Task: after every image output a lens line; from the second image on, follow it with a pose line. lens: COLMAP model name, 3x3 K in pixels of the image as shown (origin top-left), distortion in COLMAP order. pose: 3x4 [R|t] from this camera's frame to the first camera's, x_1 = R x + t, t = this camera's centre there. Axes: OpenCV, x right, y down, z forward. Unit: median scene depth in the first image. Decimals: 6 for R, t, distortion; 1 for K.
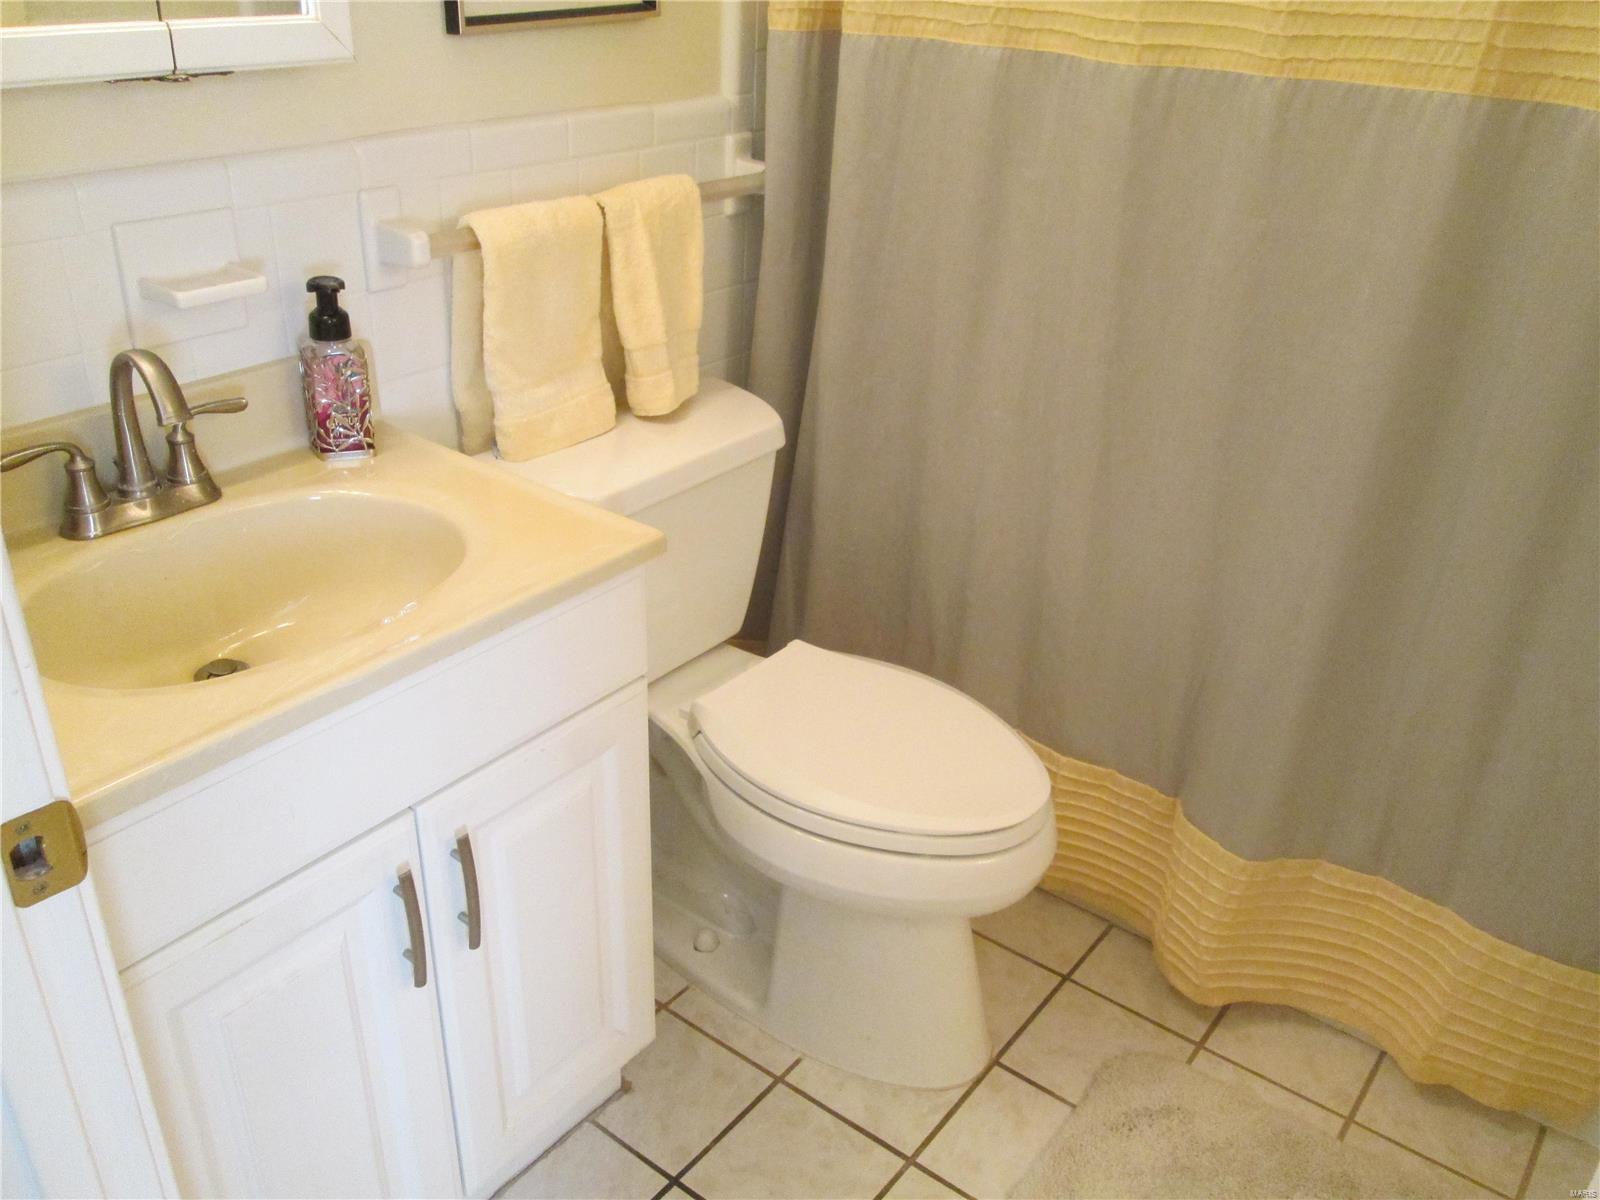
lens RADIAL K [[1357.1, 0, 799.3], [0, 1357.1, 604.1], [0, 0, 1]] dist [-0.032332, -0.000120]
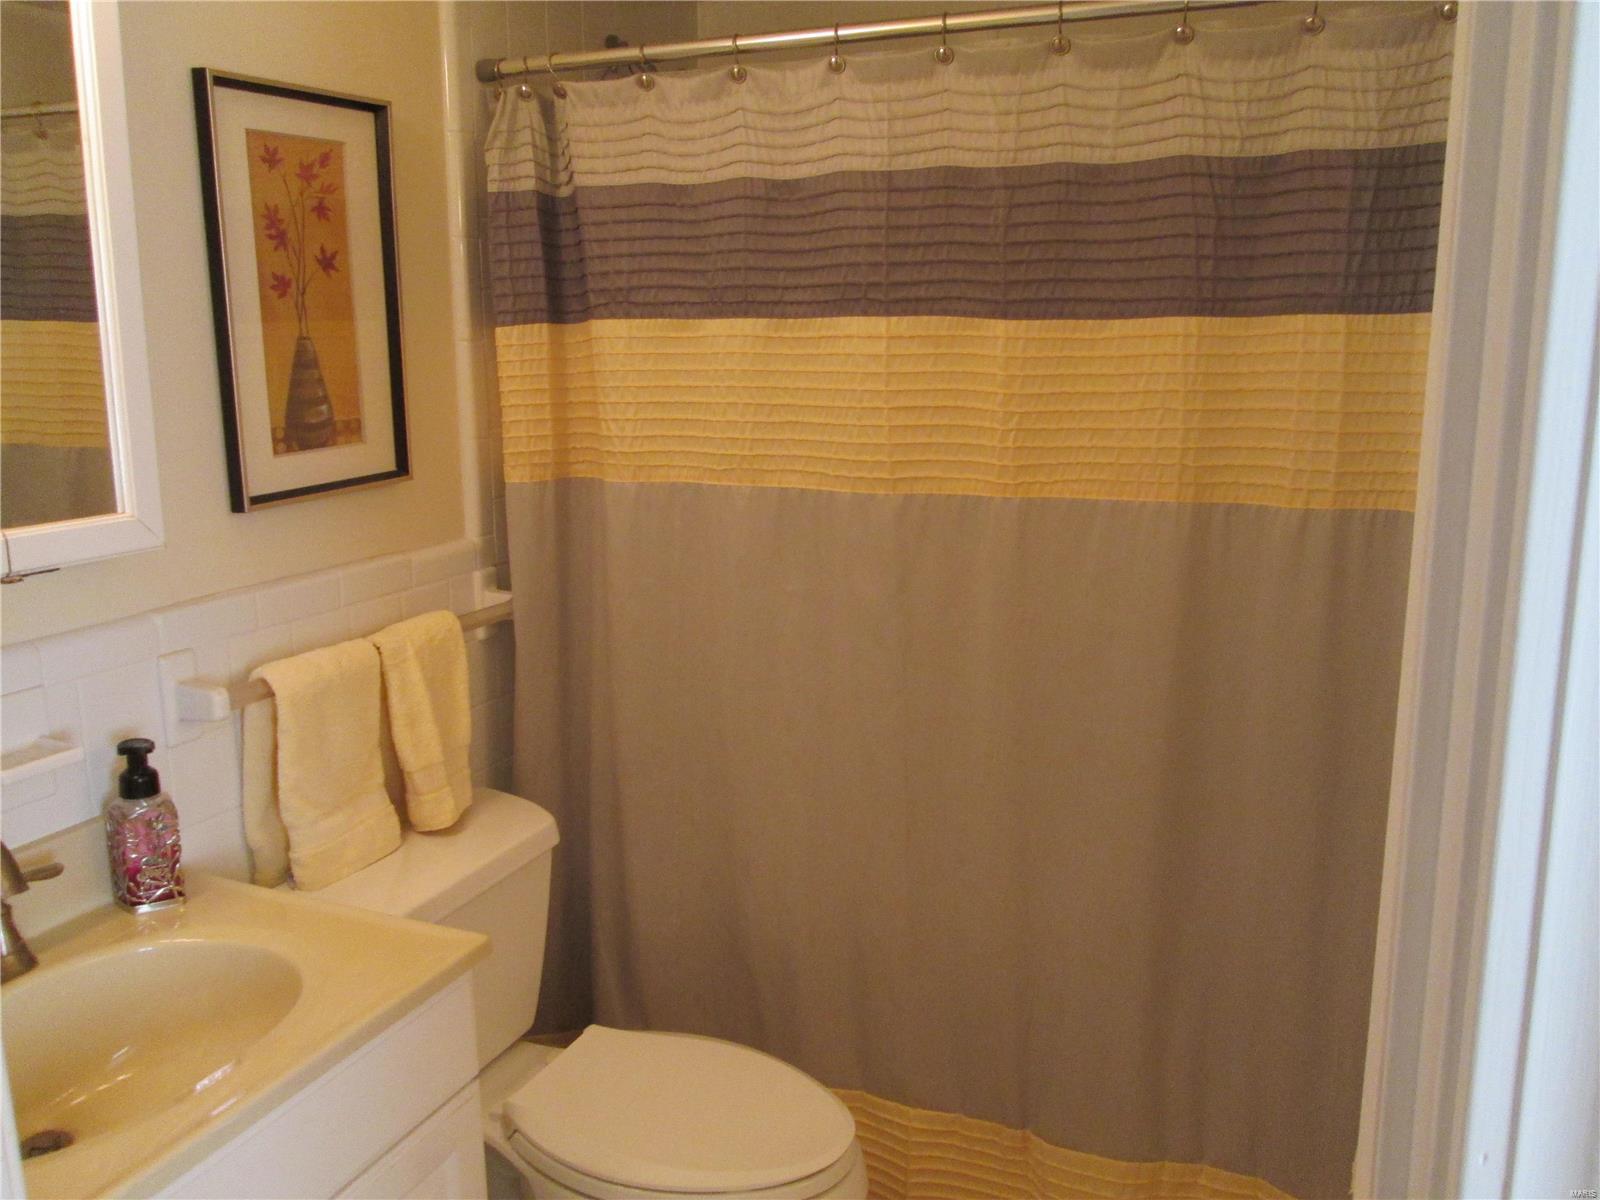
lens RADIAL K [[1331.9, 0, 798.3], [0, 1331.9, 592.5], [0, 0, 1]] dist [0.005718, -0.000564]
pose [[0.968485, -0.083428, 0.234683, -0.068354], [0.145903, 0.953677, -0.263084, 0.001661], [-0.201863, 0.289034, 0.935794, -0.112561]]
